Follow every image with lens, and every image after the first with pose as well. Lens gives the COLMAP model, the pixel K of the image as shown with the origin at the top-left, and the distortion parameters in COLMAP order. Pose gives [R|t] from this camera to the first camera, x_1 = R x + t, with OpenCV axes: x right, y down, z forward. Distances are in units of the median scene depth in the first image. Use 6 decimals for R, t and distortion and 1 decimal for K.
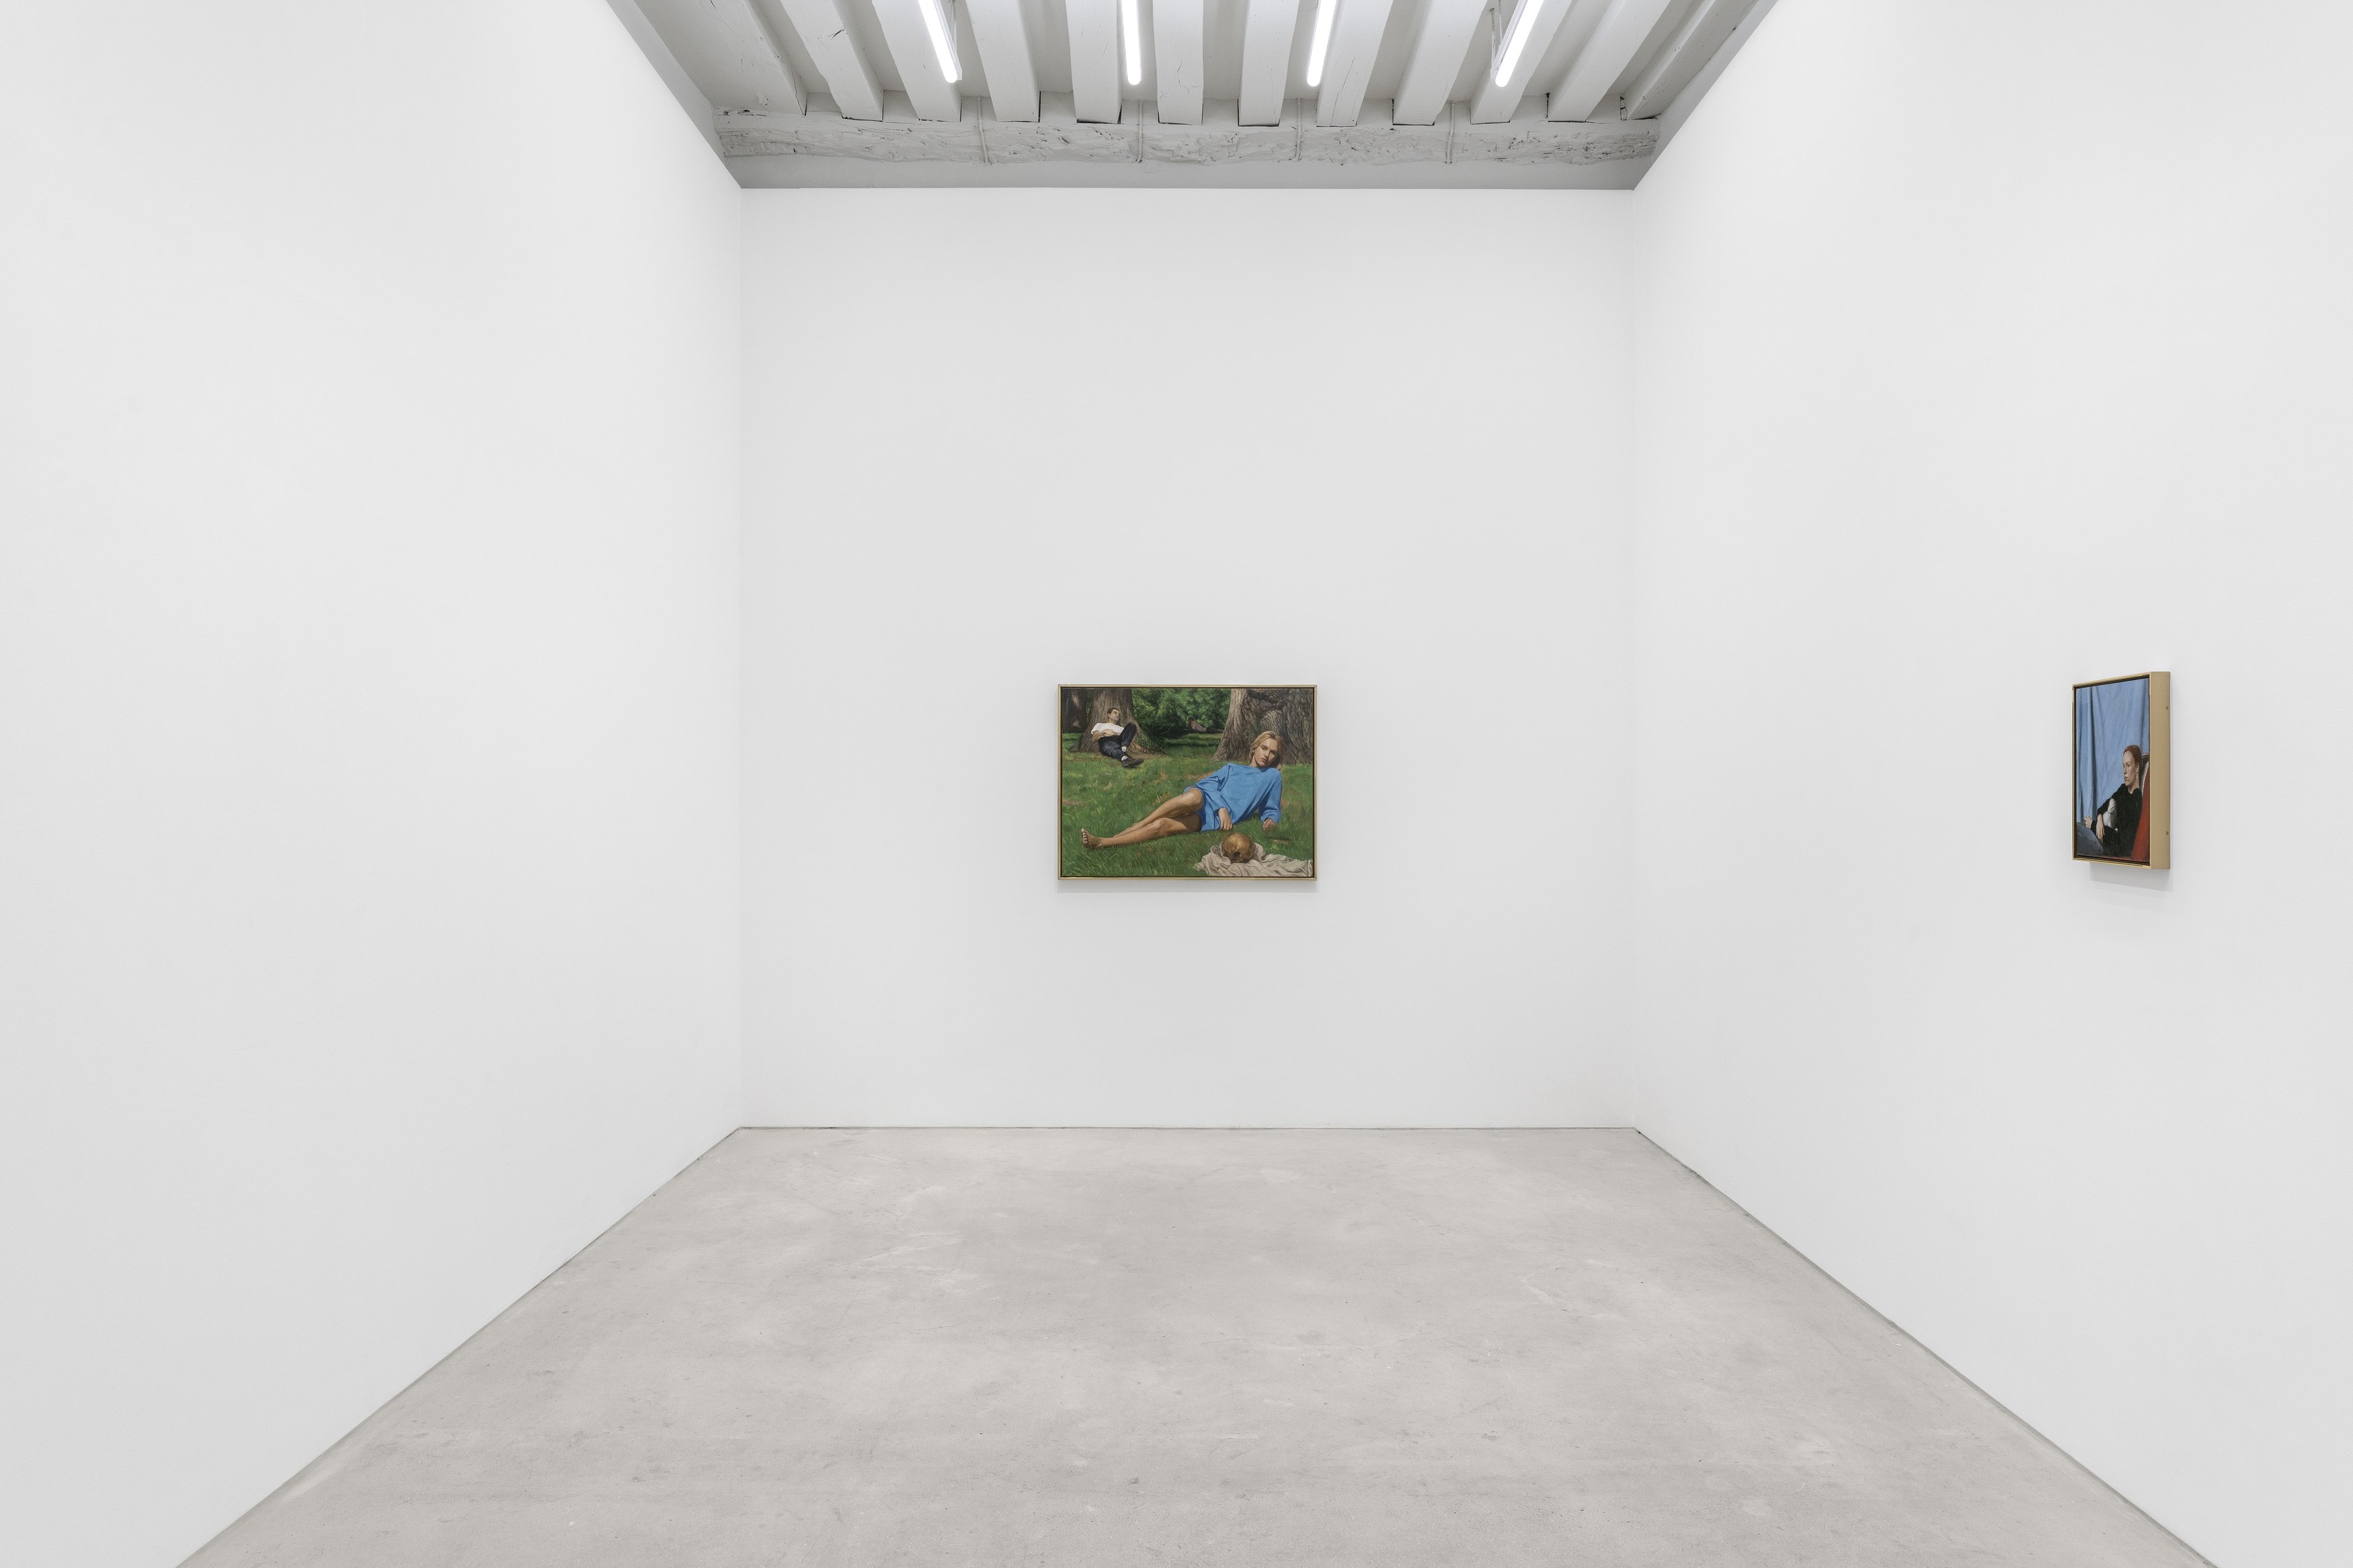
lens RADIAL K [[1456.0, 0, 1222.2], [0, 1456.0, 782.0], [0, 0, 1]] dist [0.023319, -0.001177]
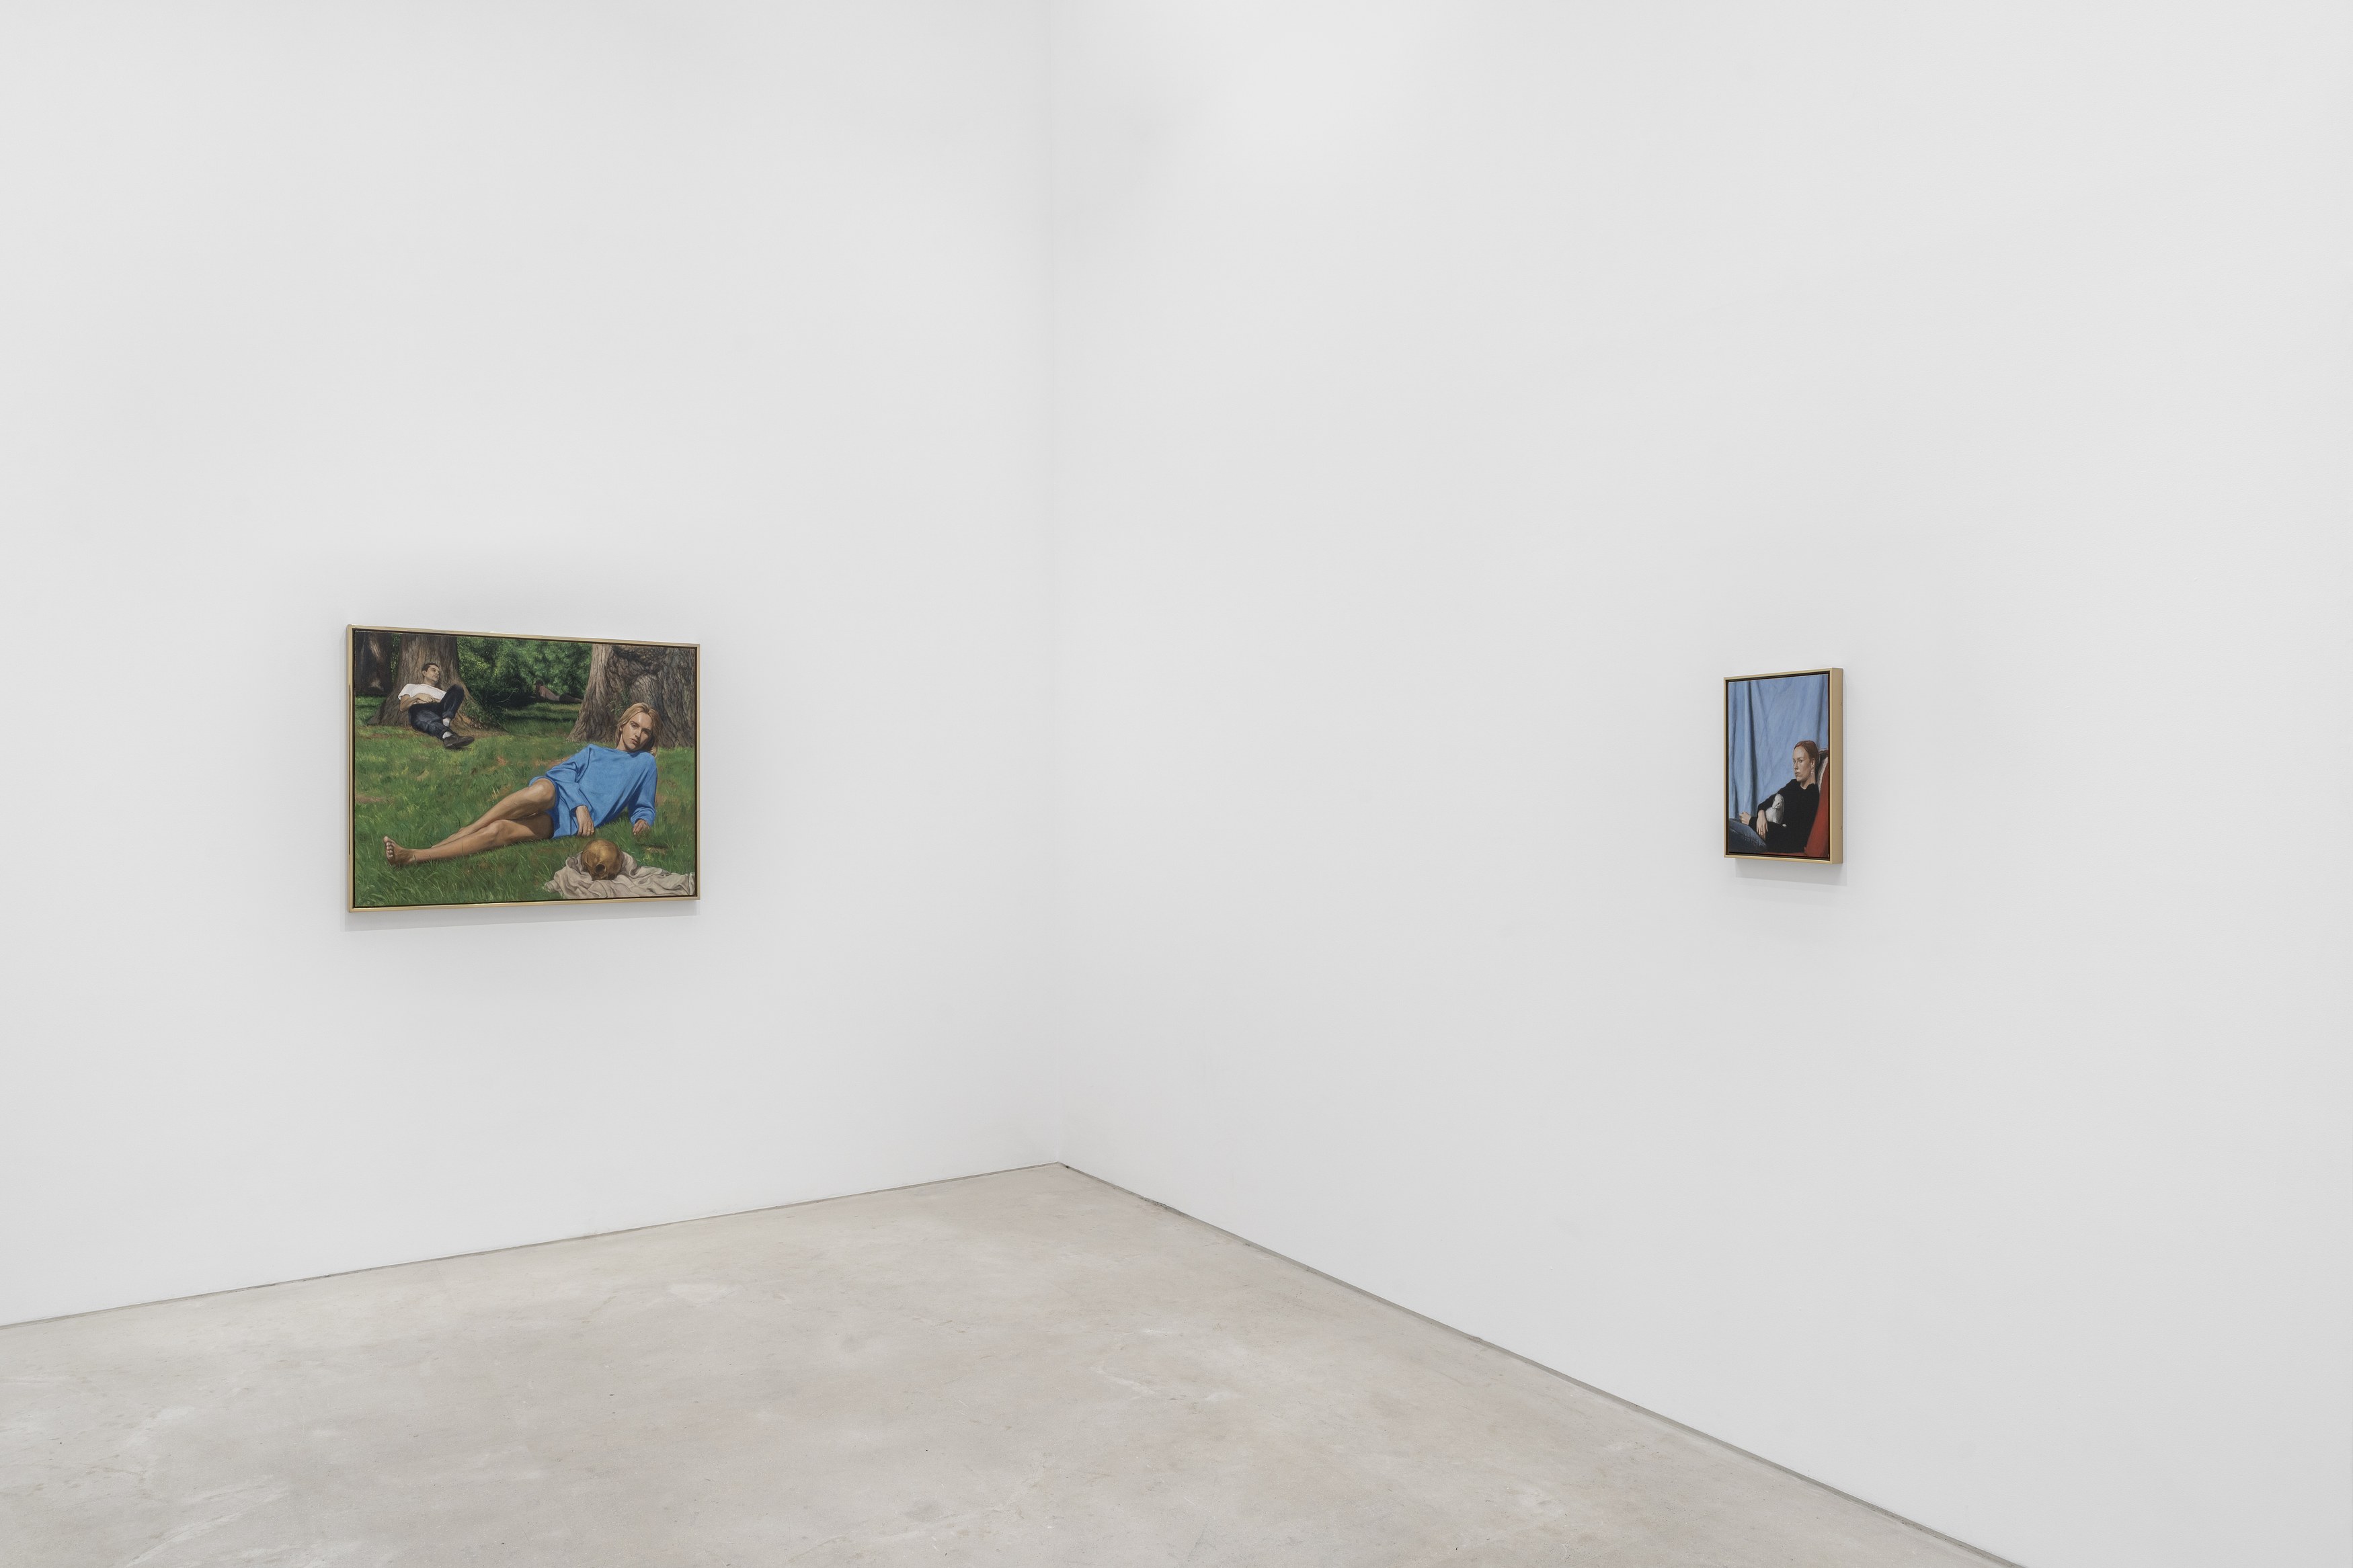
lens RADIAL K [[1557.4, 0, 1180.8], [0, 1557.4, 793.5], [0, 0, 1]] dist [0.004591, 0.006510]
pose [[0.835073, -0.001226, 0.550138, -0.183760], [-0.005980, 0.999918, 0.011305, 0.001058], [-0.550107, -0.012730, 0.834997, 0.179531]]
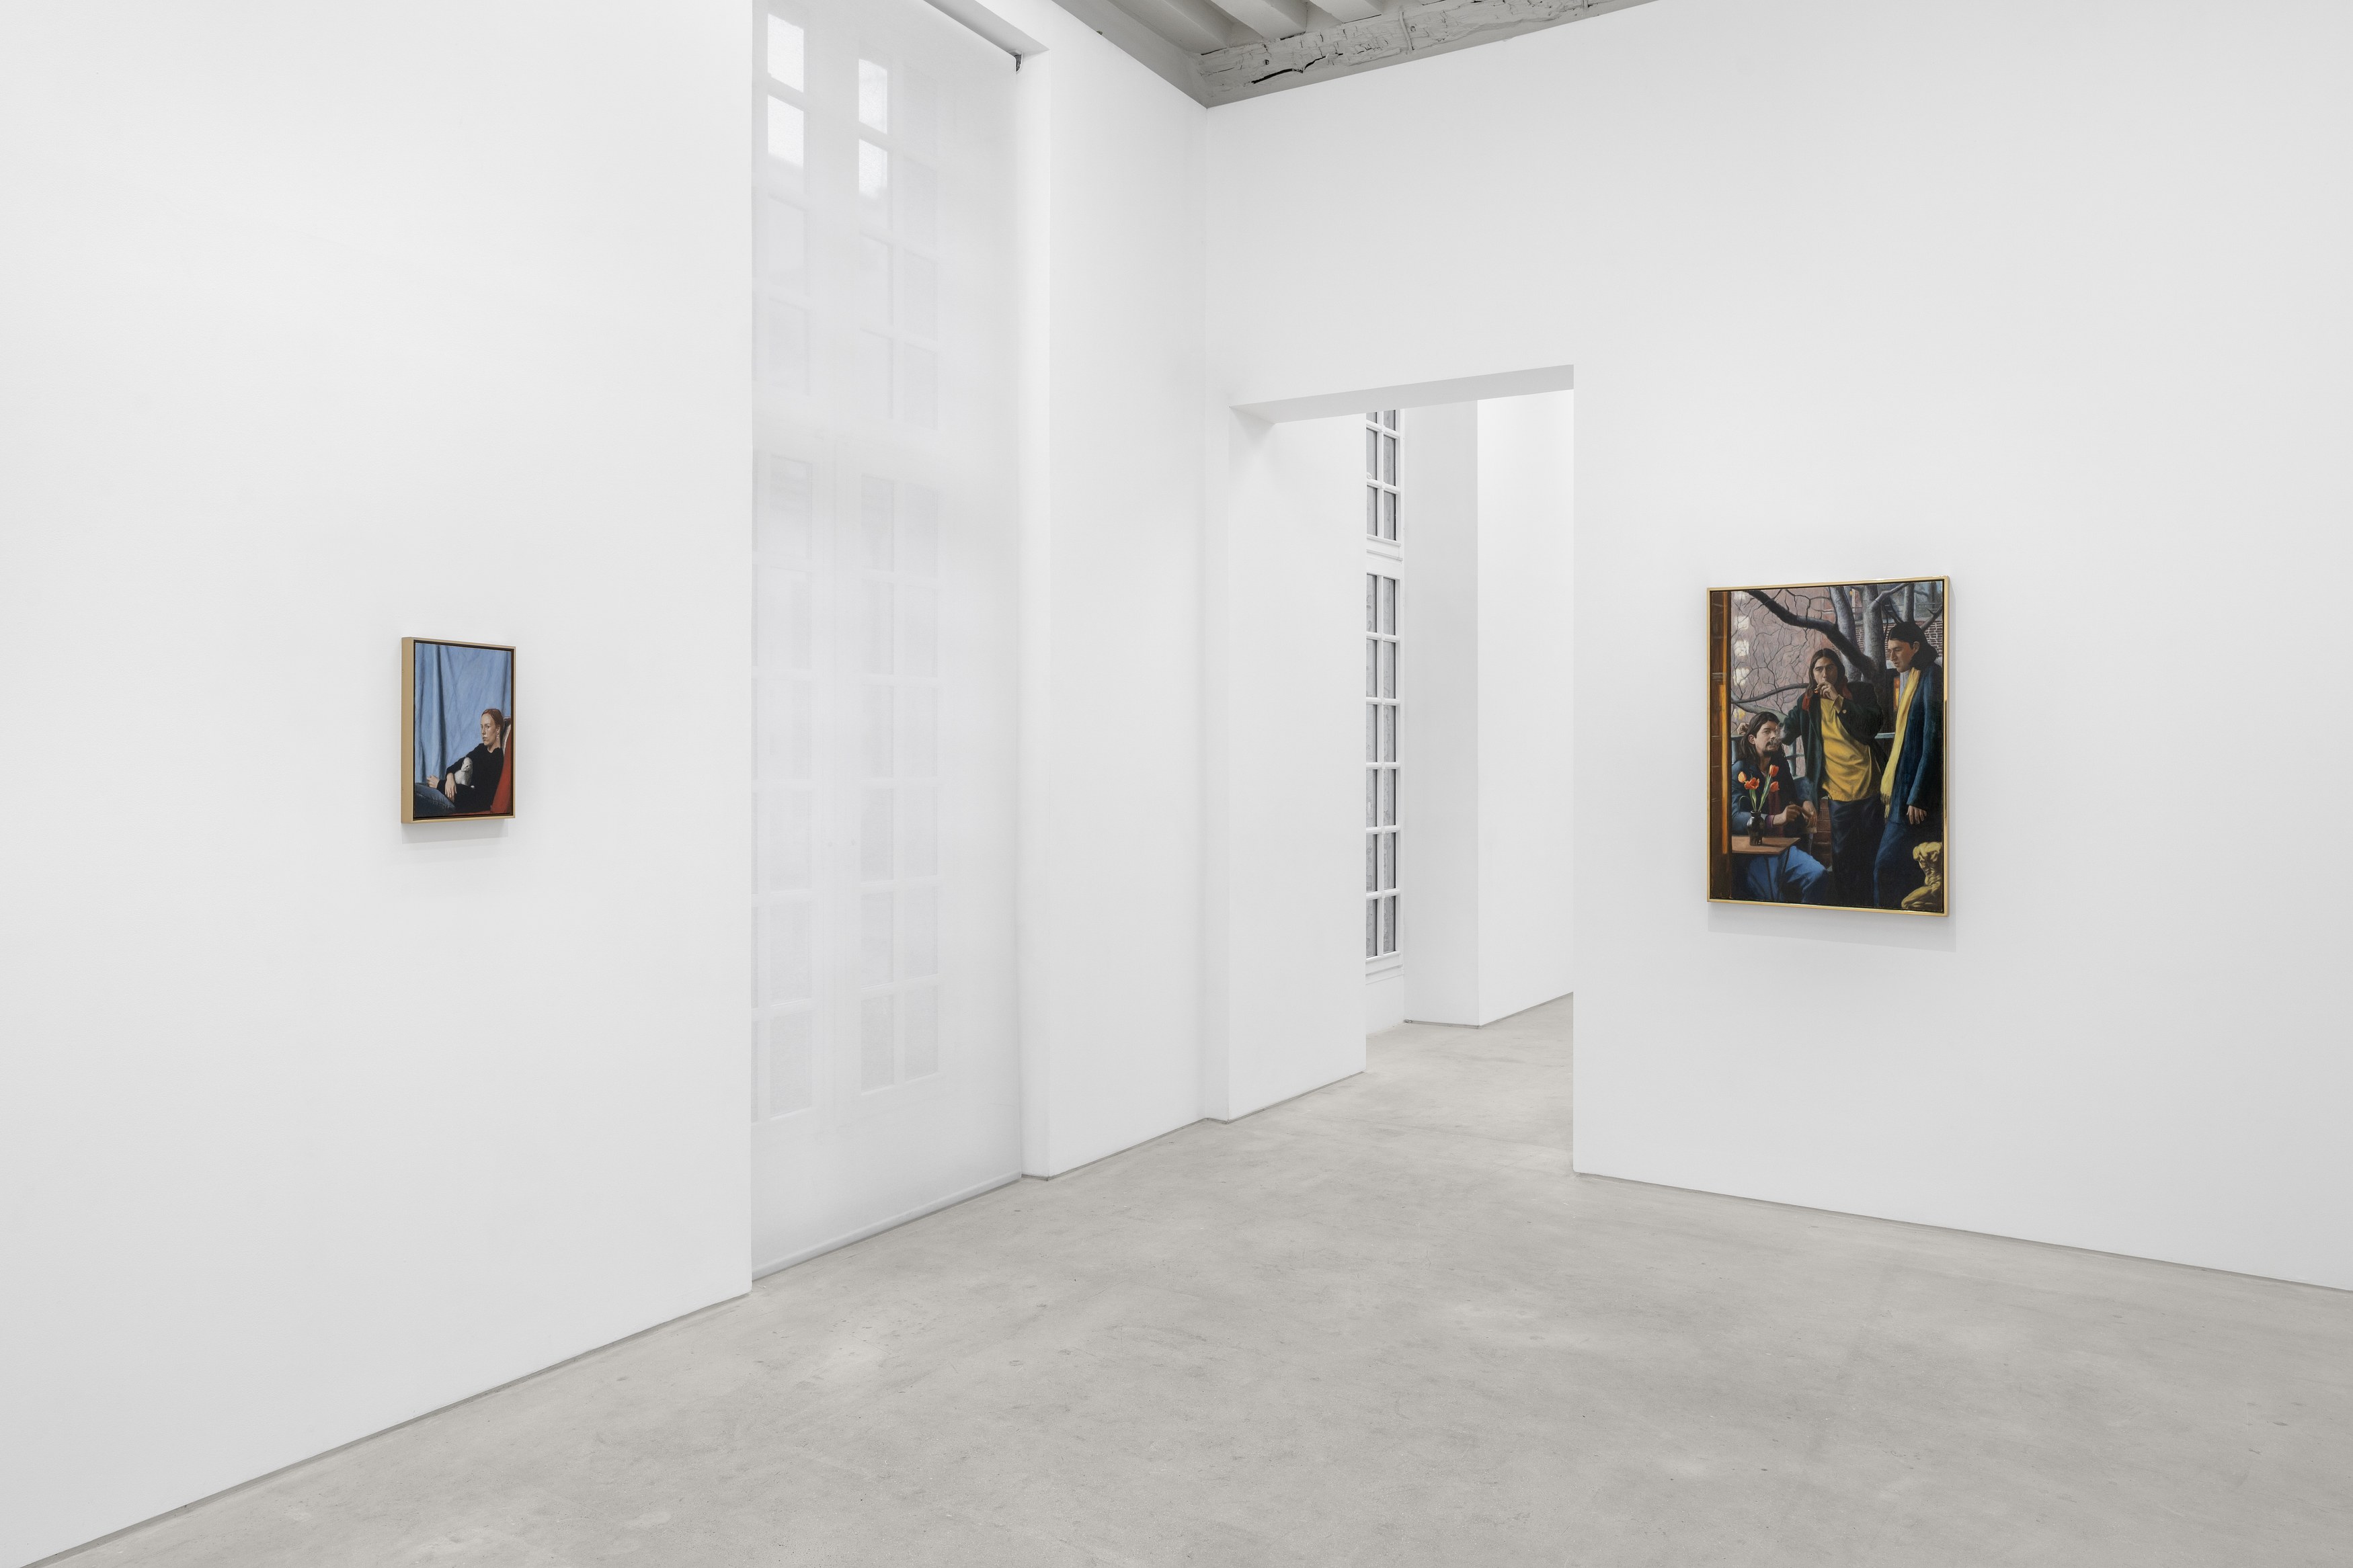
lens RADIAL K [[1587.8, 0, 1166.6], [0, 1587.8, 769.2], [0, 0, 1]] dist [-0.006554, 0.000197]
pose [[-0.855267, -0.006415, 0.518147, -0.233915], [-0.007873, 0.999969, -0.000616, 0.009469], [-0.518127, -0.004606, -0.855291, 0.948103]]
